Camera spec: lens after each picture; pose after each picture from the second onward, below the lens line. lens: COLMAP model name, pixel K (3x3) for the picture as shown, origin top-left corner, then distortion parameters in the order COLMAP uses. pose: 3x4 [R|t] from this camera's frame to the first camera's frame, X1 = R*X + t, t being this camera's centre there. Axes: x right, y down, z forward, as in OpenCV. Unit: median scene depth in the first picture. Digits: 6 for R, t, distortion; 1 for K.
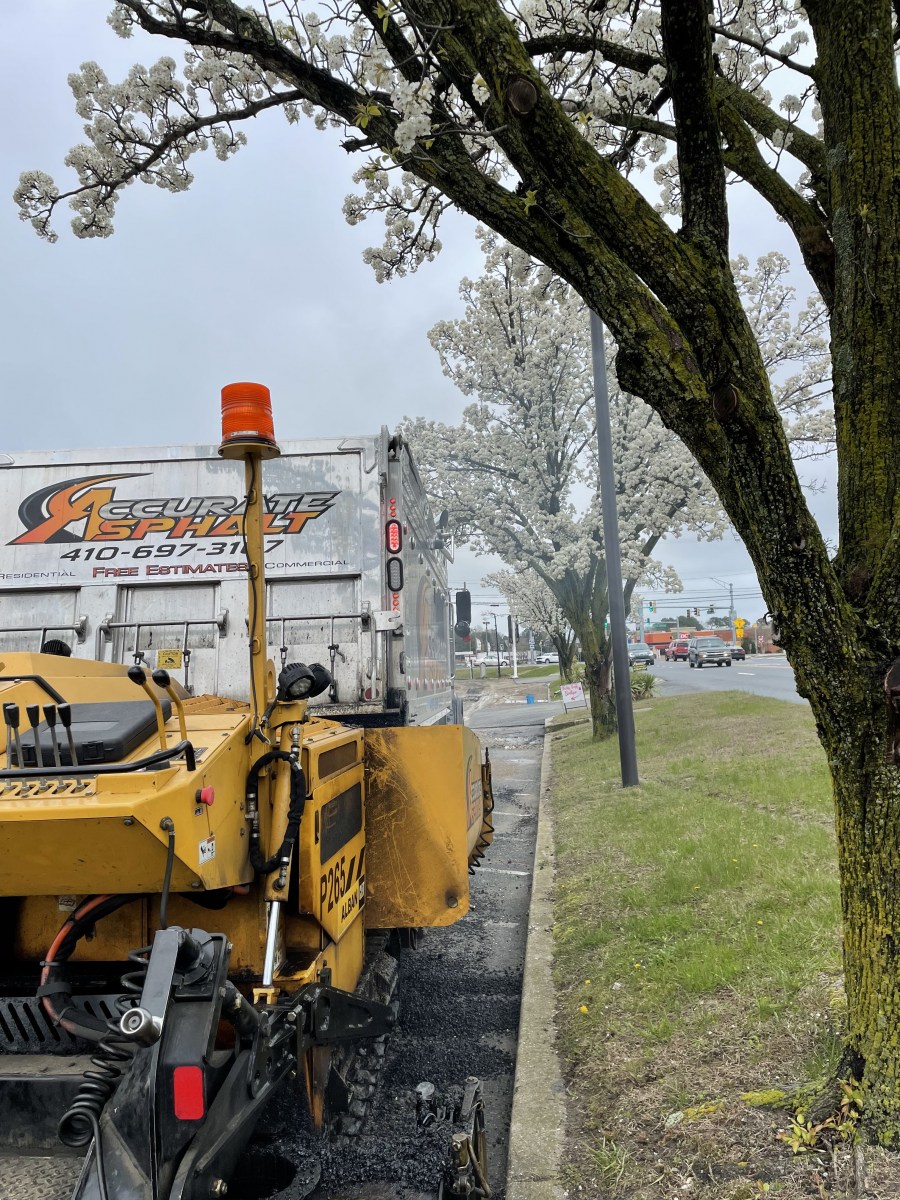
lens RADIAL K [[921.4, 0, 445.5], [0, 921.4, 600.9], [0, 0, 1]] dist [0.089291, -0.024444]
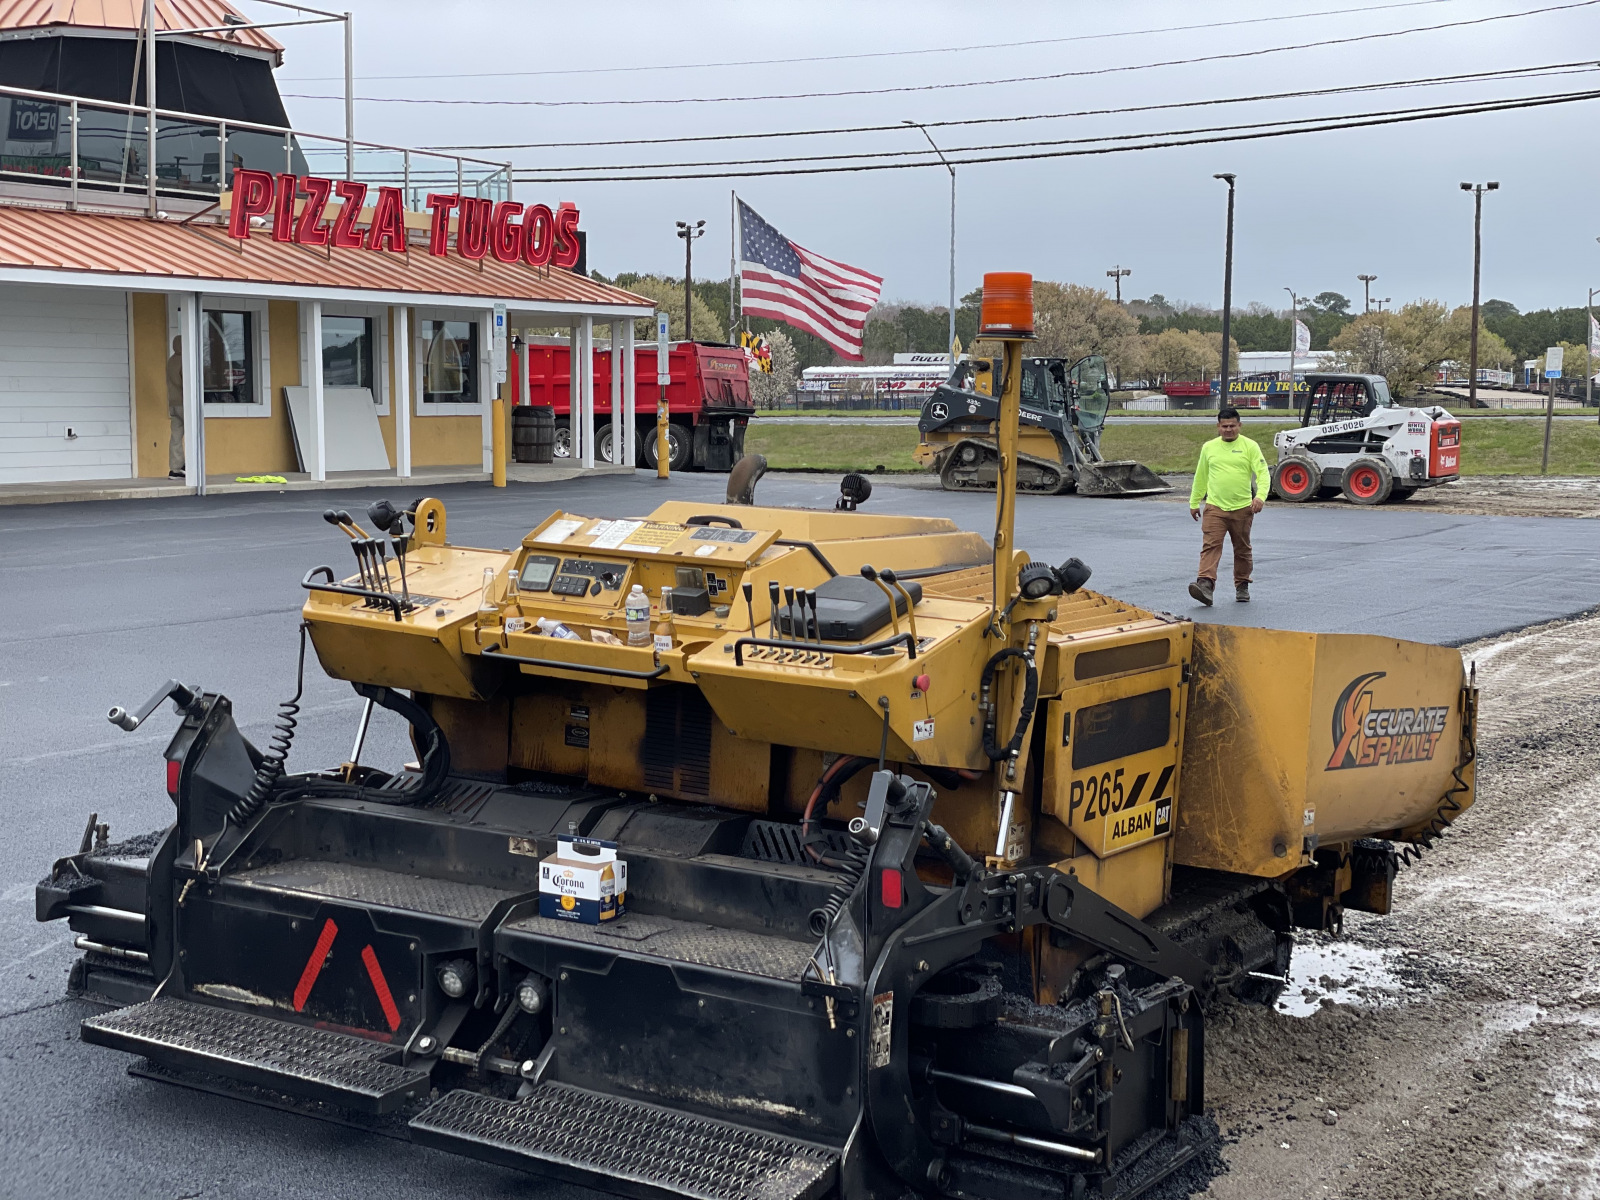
lens RADIAL K [[2421.7, 0, 830.1], [0, 2421.7, 557.6], [0, 0, 1]] dist [0.167320, 0.000000]
pose [[0.886465, 0.109764, -0.449590, 0.800323], [-0.035687, 0.984787, 0.170064, -0.367263], [0.461417, -0.134712, 0.876896, -1.355575]]
